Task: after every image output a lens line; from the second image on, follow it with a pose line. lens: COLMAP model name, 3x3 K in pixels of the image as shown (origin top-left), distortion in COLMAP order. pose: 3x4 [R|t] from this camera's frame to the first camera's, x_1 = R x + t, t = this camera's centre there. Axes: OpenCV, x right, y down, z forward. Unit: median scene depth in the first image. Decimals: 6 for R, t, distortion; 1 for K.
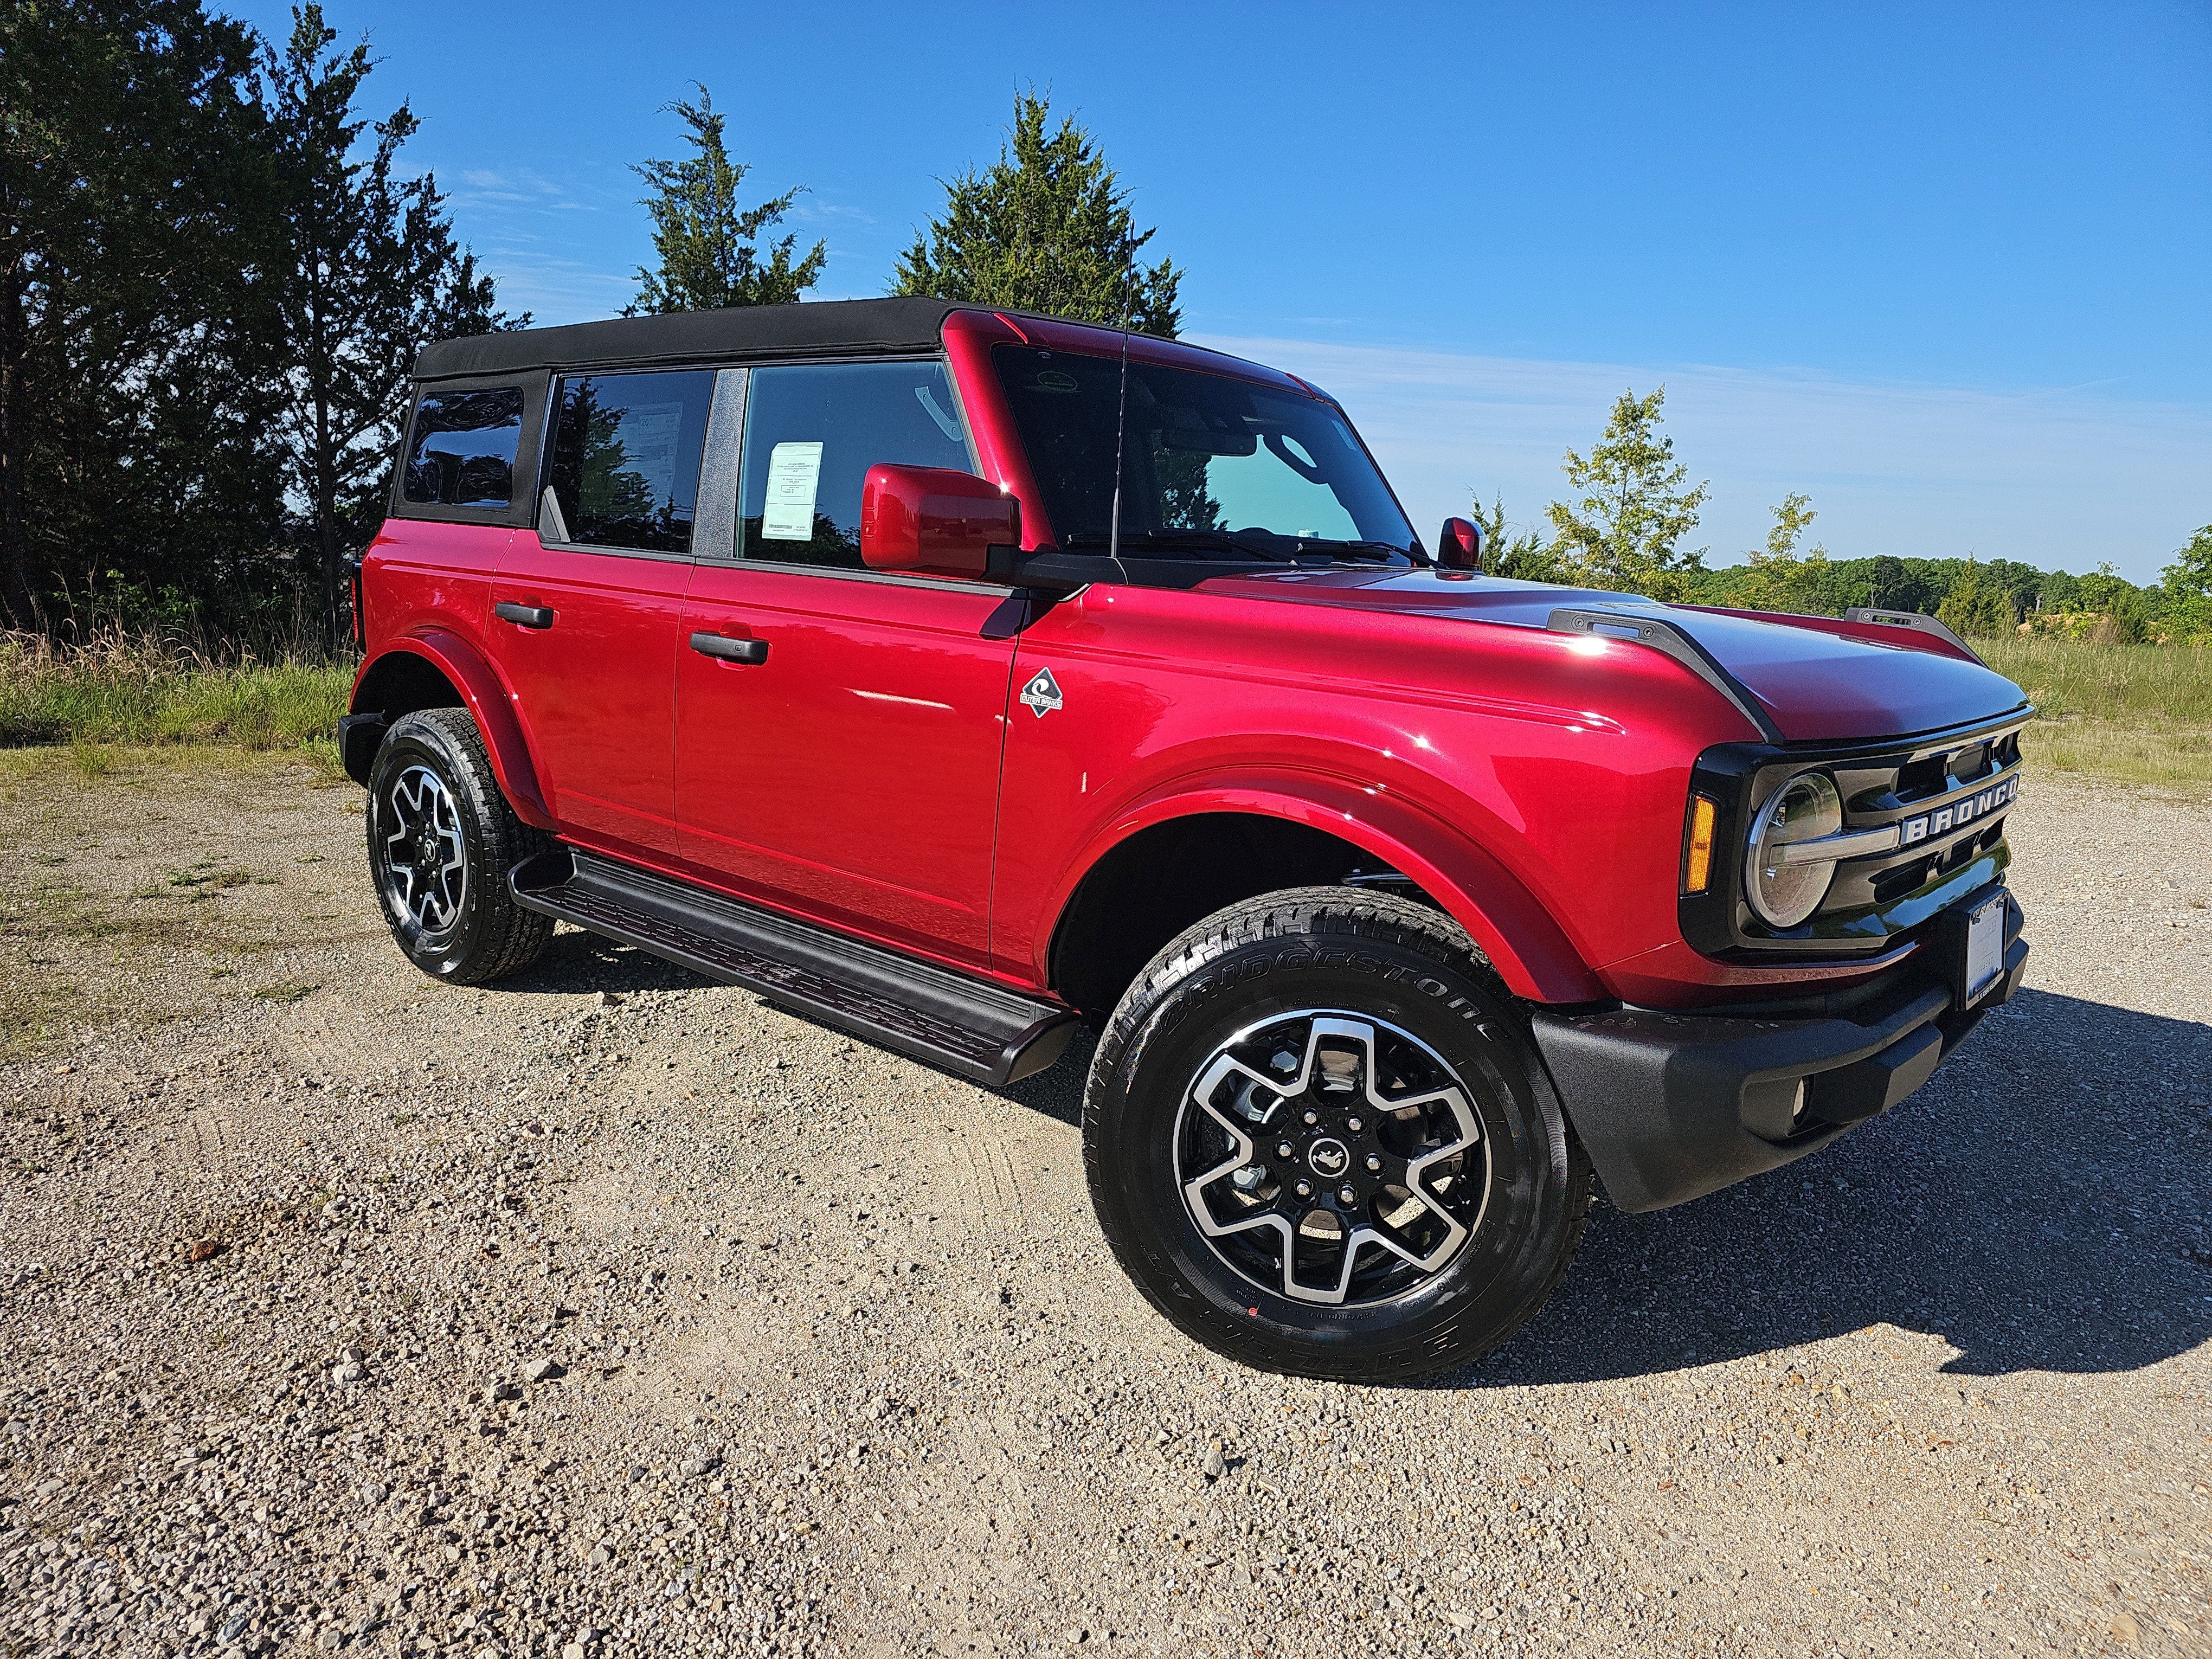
lens RADIAL K [[1455.5, 0, 1105.5], [0, 1455.5, 829.7], [0, 0, 1]] dist [0.048079, -0.043893]
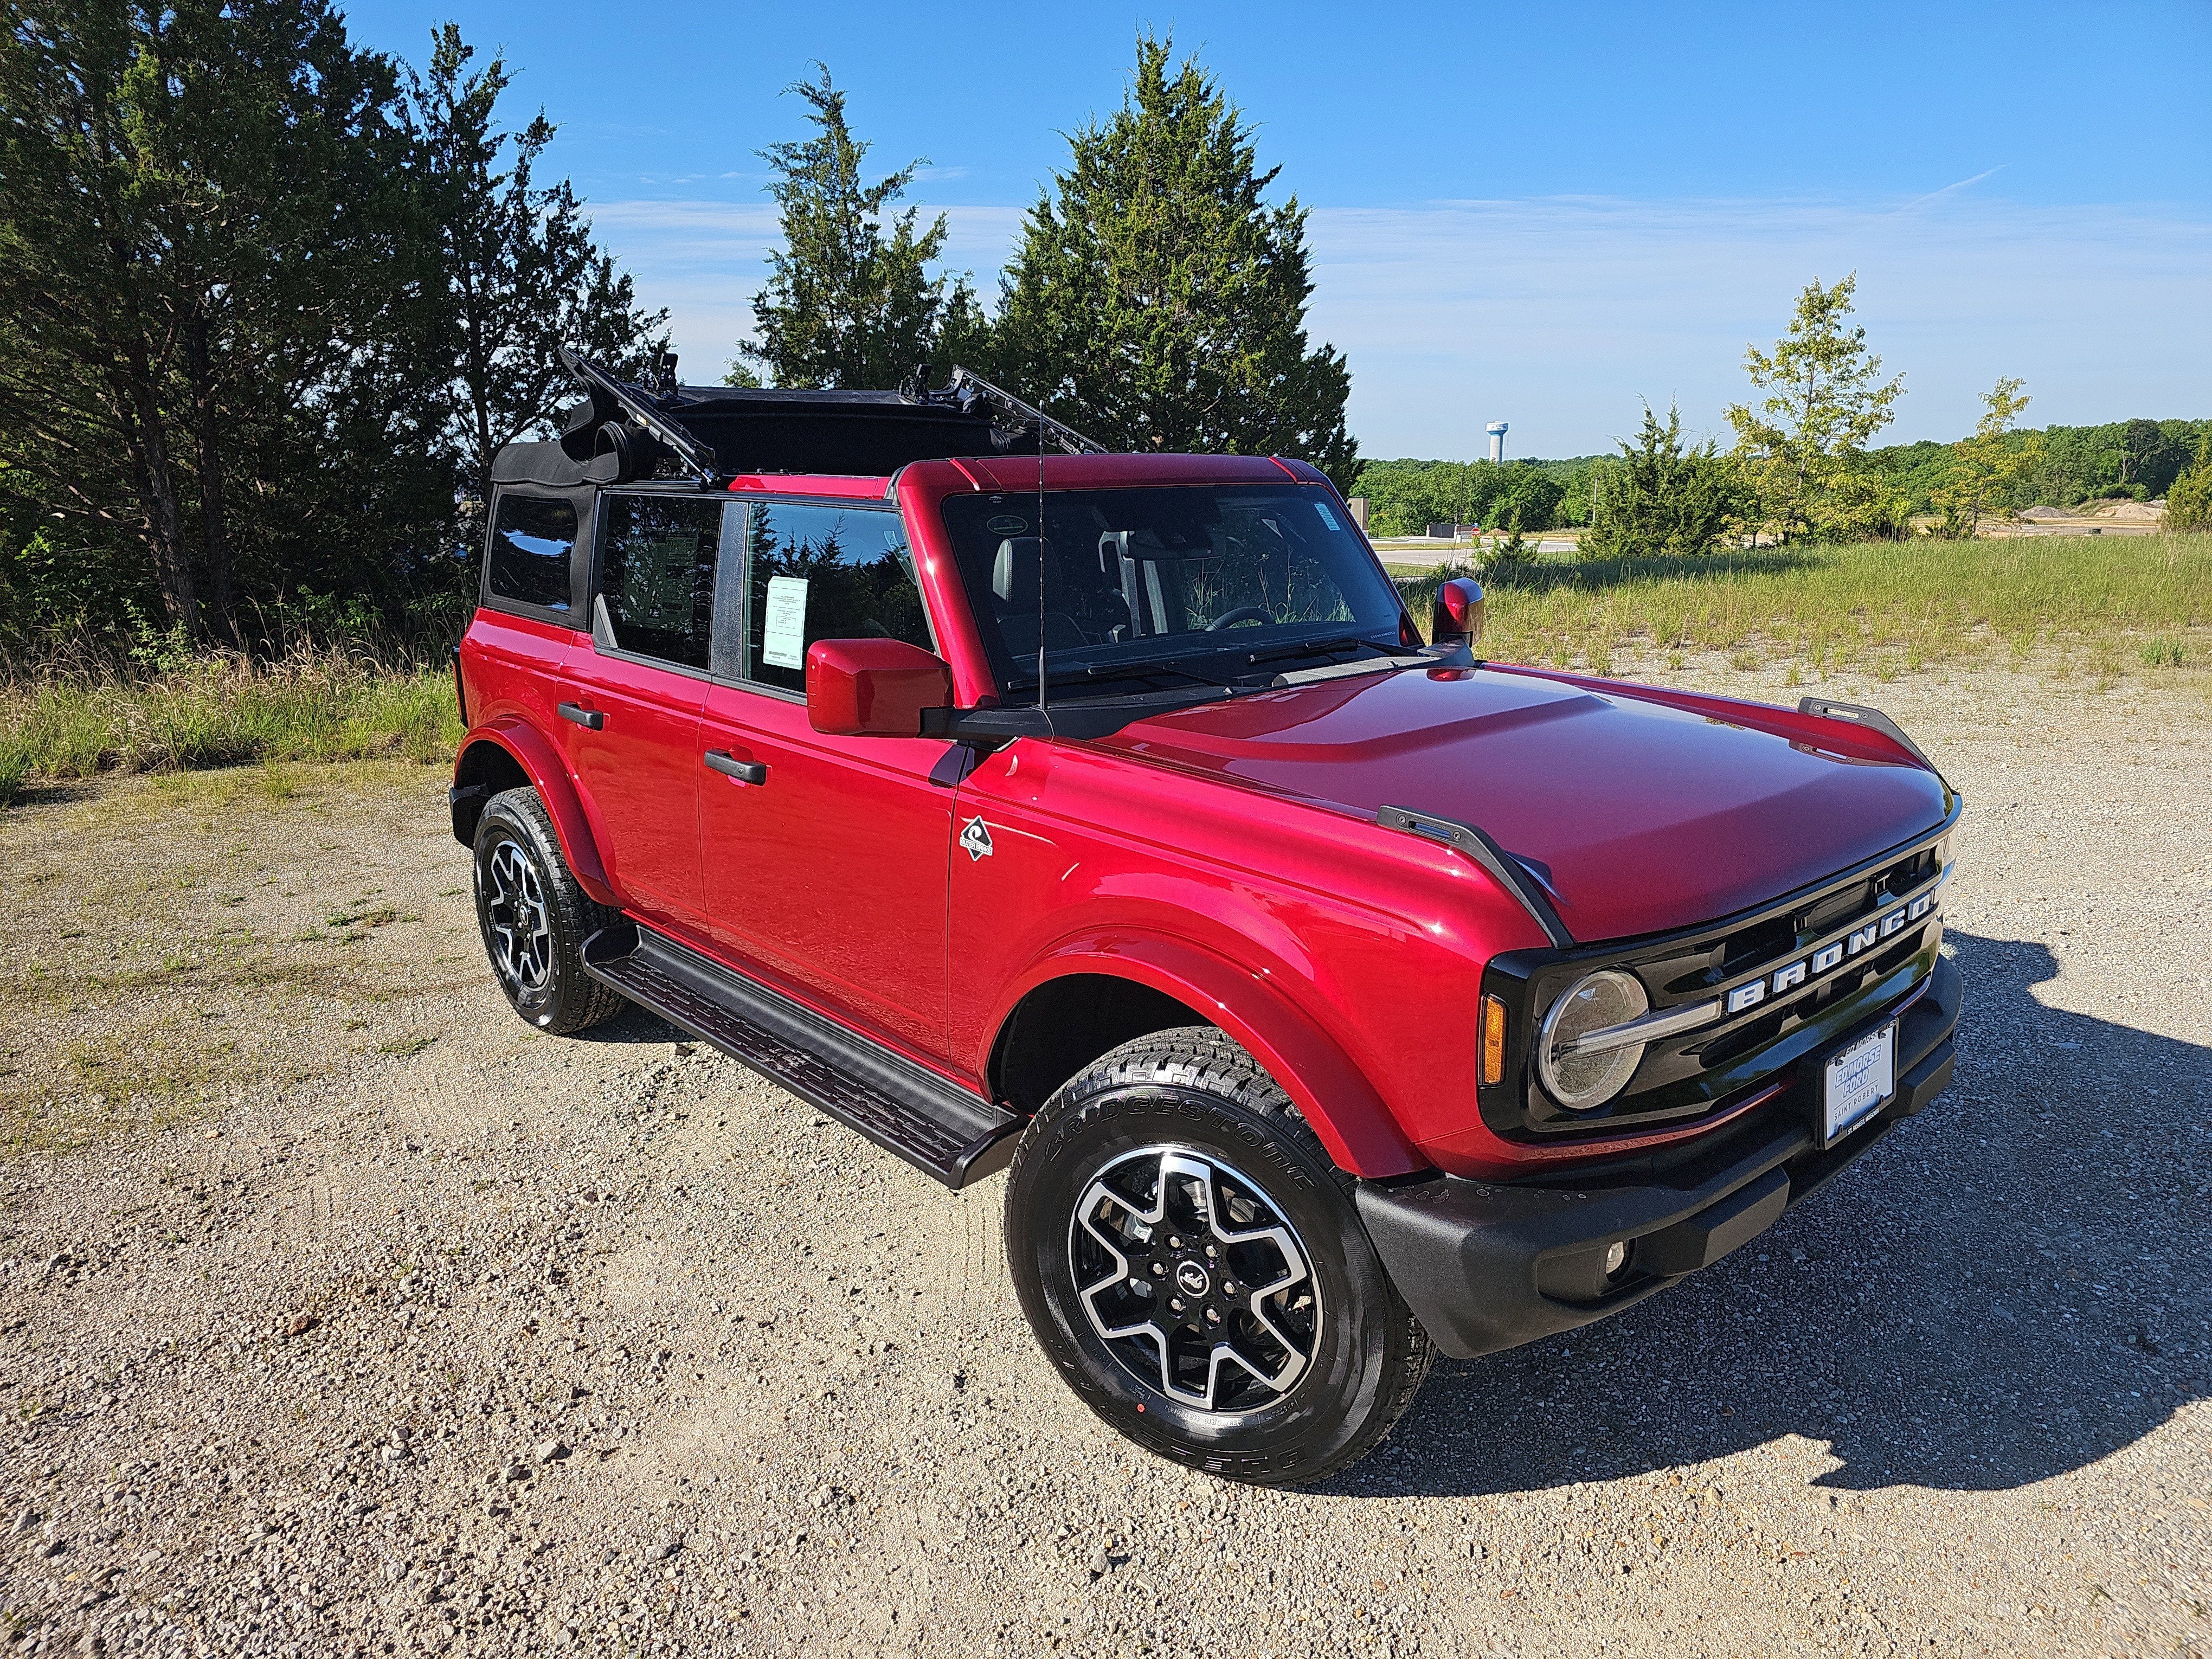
lens RADIAL K [[1455.5, 0, 1113.6], [0, 1455.5, 836.1], [0, 0, 1]] dist [0.048079, -0.043893]
pose [[0.992740, -0.022866, -0.118084, 0.155452], [0.029848, 0.997888, 0.057698, -0.129293], [0.116515, -0.060804, 0.991326, -0.060881]]
